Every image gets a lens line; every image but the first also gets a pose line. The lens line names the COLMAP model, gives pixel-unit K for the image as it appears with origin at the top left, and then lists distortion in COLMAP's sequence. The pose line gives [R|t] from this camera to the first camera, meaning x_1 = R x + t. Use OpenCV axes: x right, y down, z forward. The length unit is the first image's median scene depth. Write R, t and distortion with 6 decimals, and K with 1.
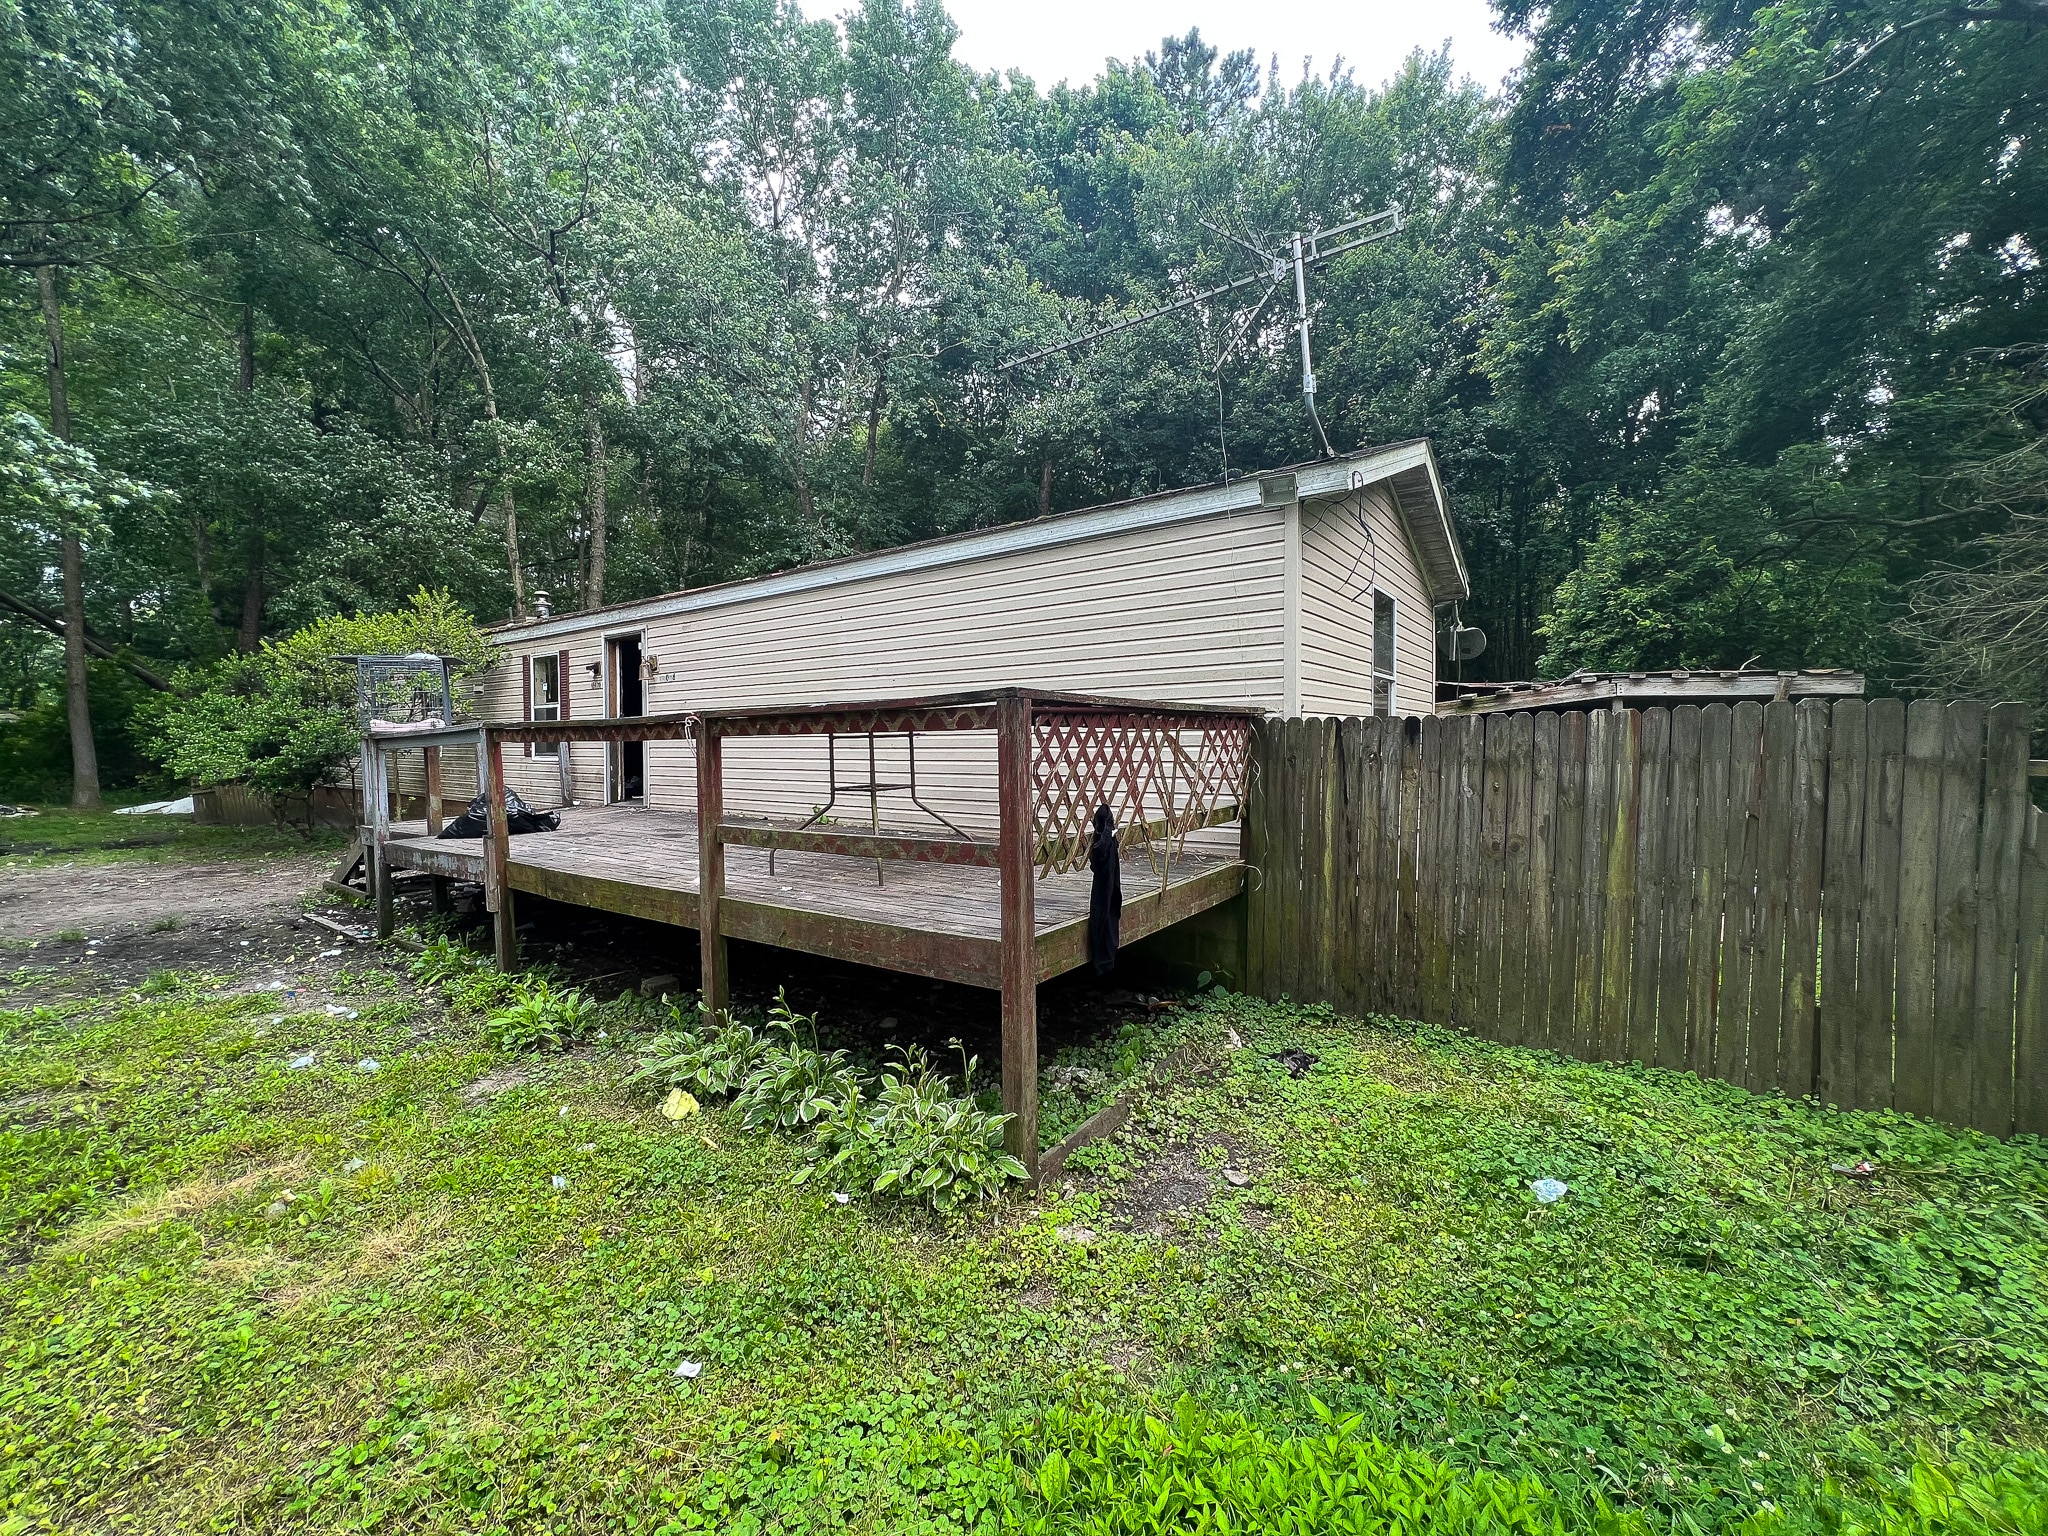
lens RADIAL K [[825.0, 0, 1024.0], [0, 825.0, 768.0], [0, 0, 1]] dist [-0.001037, -0.000065]
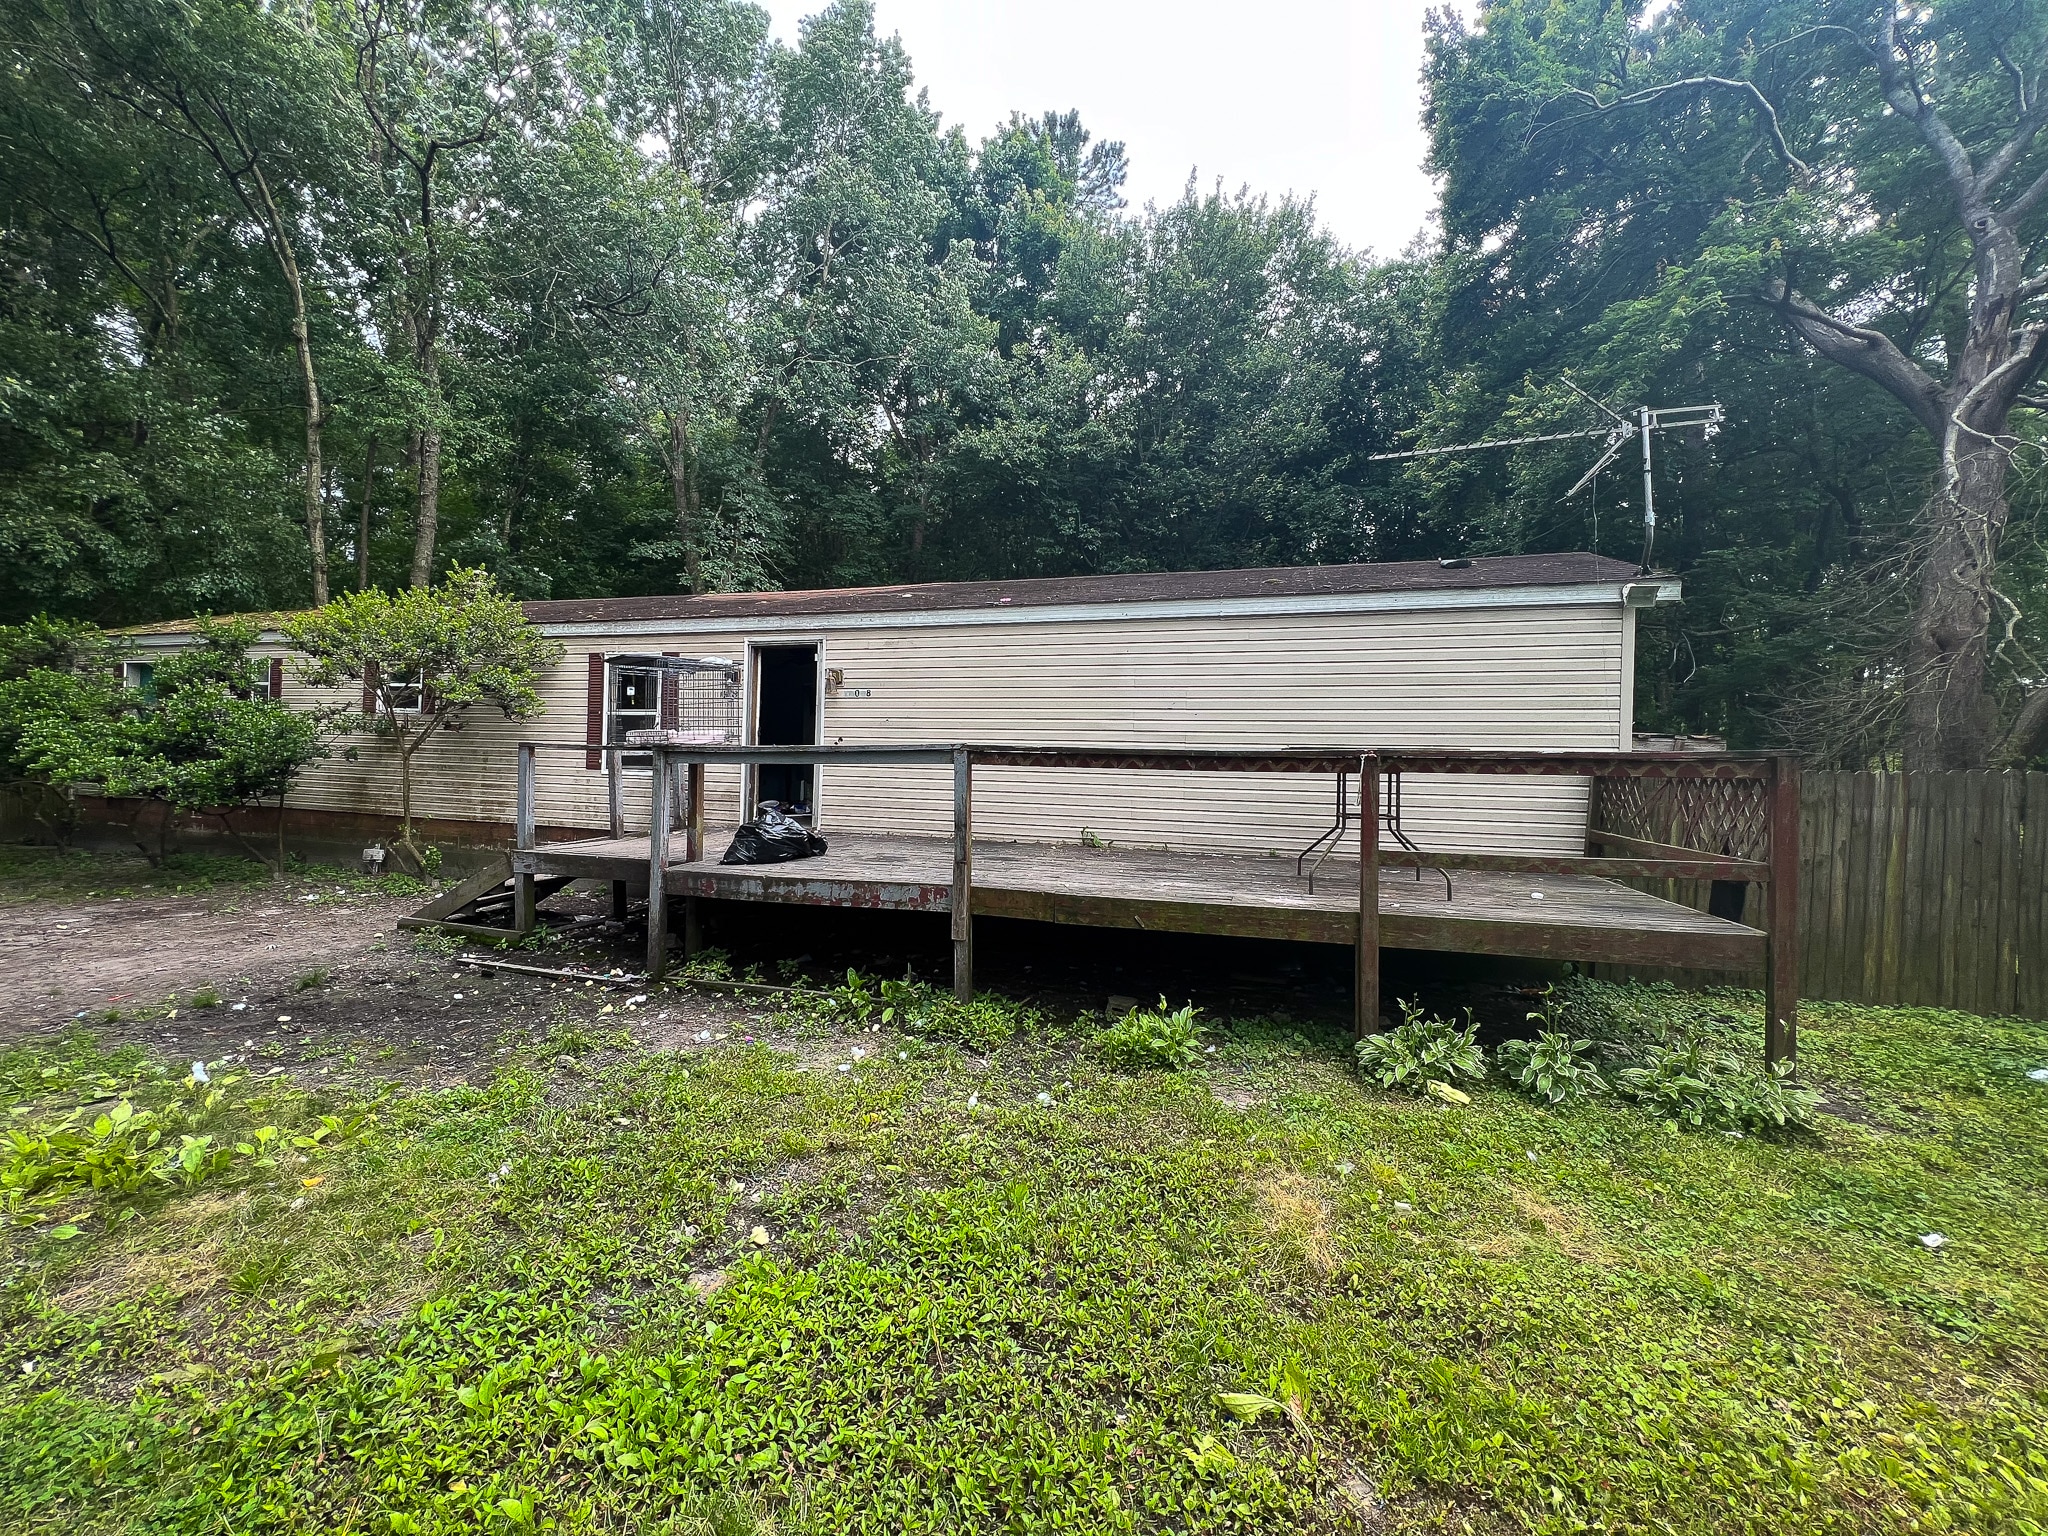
lens RADIAL K [[825.0, 0, 1024.0], [0, 825.0, 768.0], [0, 0, 1]] dist [-0.001037, -0.000065]
pose [[0.945059, 0.028089, 0.325692, -0.513916], [-0.020391, 0.999427, -0.027025, -0.001256], [-0.326265, 0.018899, 0.945090, 0.034278]]
